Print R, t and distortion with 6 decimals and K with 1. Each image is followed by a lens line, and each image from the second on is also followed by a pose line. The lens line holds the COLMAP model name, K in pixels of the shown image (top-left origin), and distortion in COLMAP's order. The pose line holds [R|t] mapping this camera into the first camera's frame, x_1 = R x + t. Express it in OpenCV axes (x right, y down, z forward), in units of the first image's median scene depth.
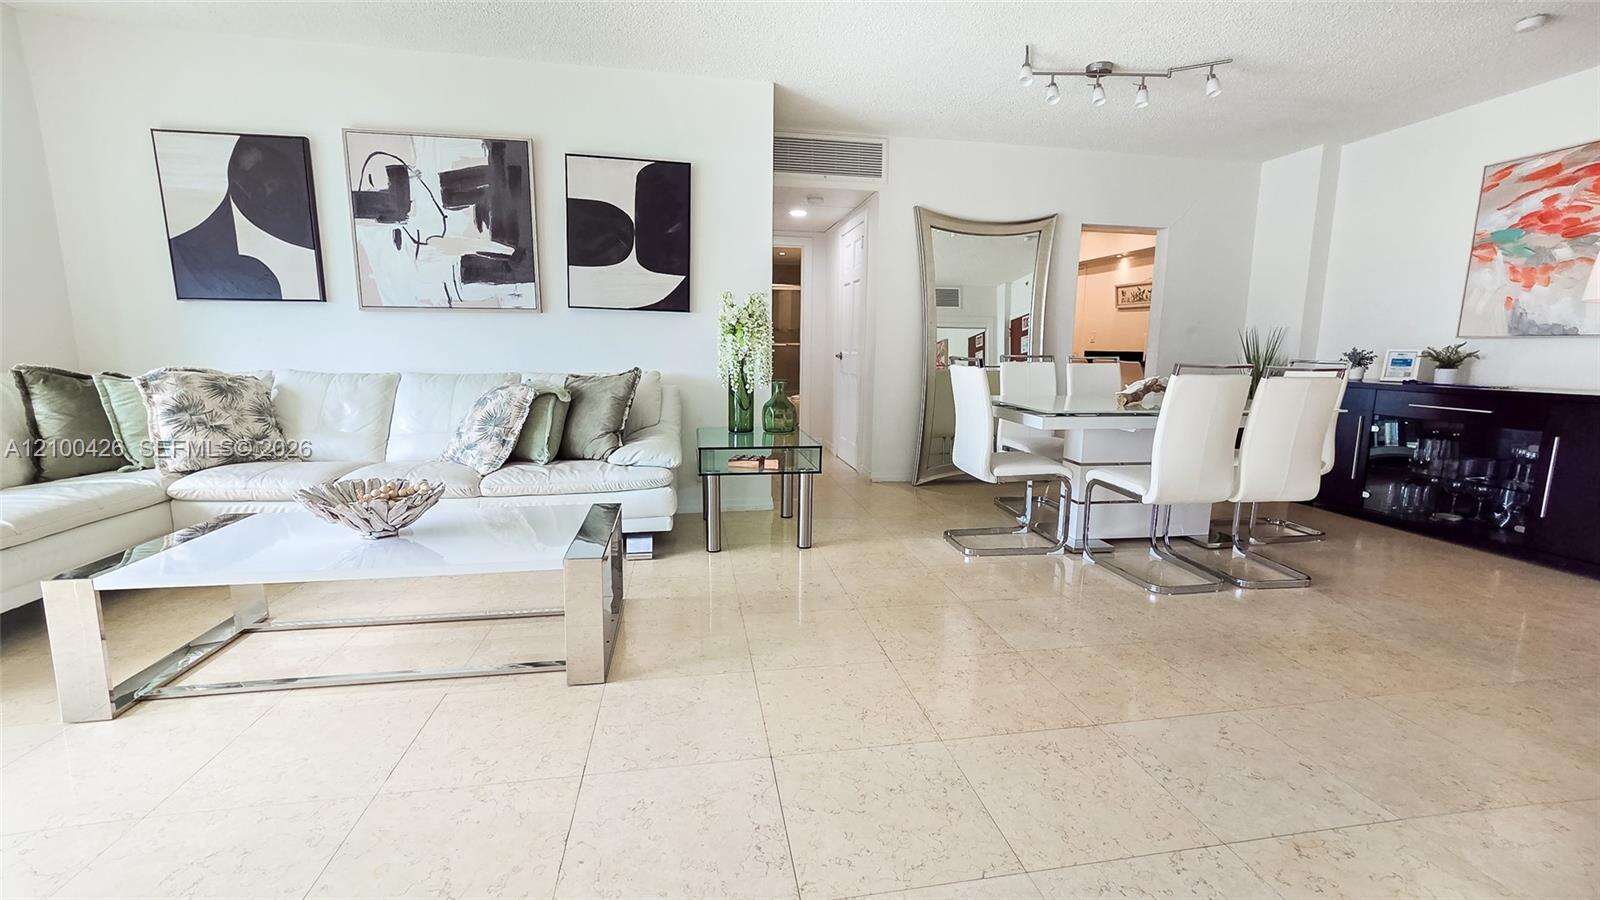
lens RADIAL K [[660.9, 0, 806.3], [0, 660.9, 447.3], [0, 0, 1]] dist [-0.003952, 0.001635]
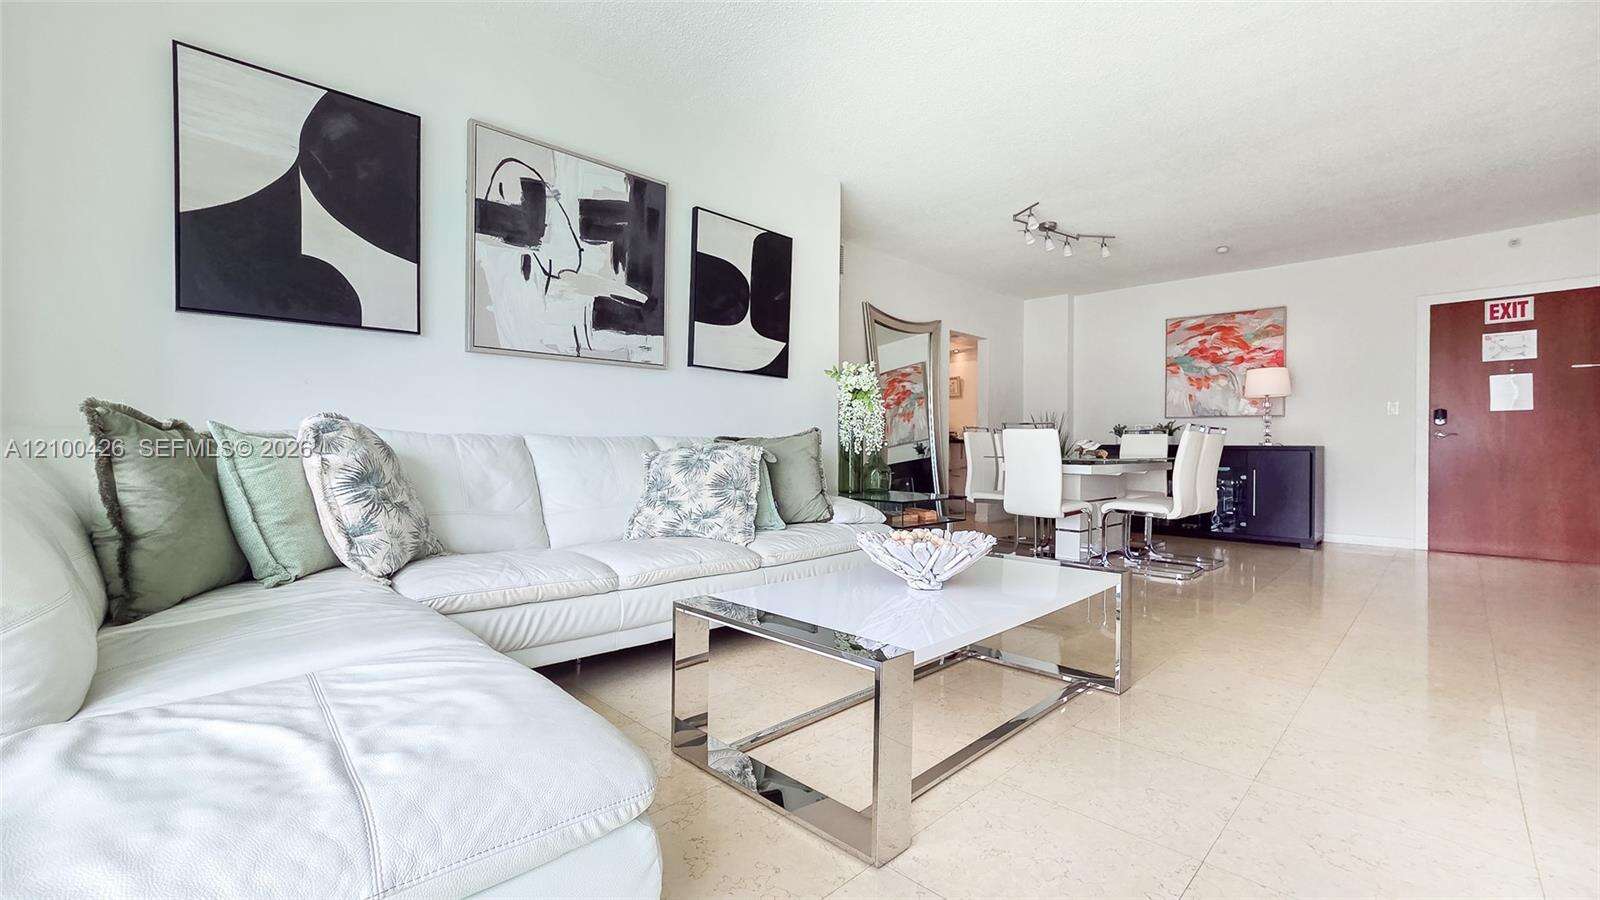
lens RADIAL K [[660.9, 0, 806.3], [0, 660.9, 450.9], [0, 0, 1]] dist [-0.003952, 0.001635]
pose [[0.819731, -0.009906, 0.572663, -0.794406], [0.088091, 0.990134, -0.108970, 0.019174], [-0.565934, 0.139772, 0.812516, 0.194788]]
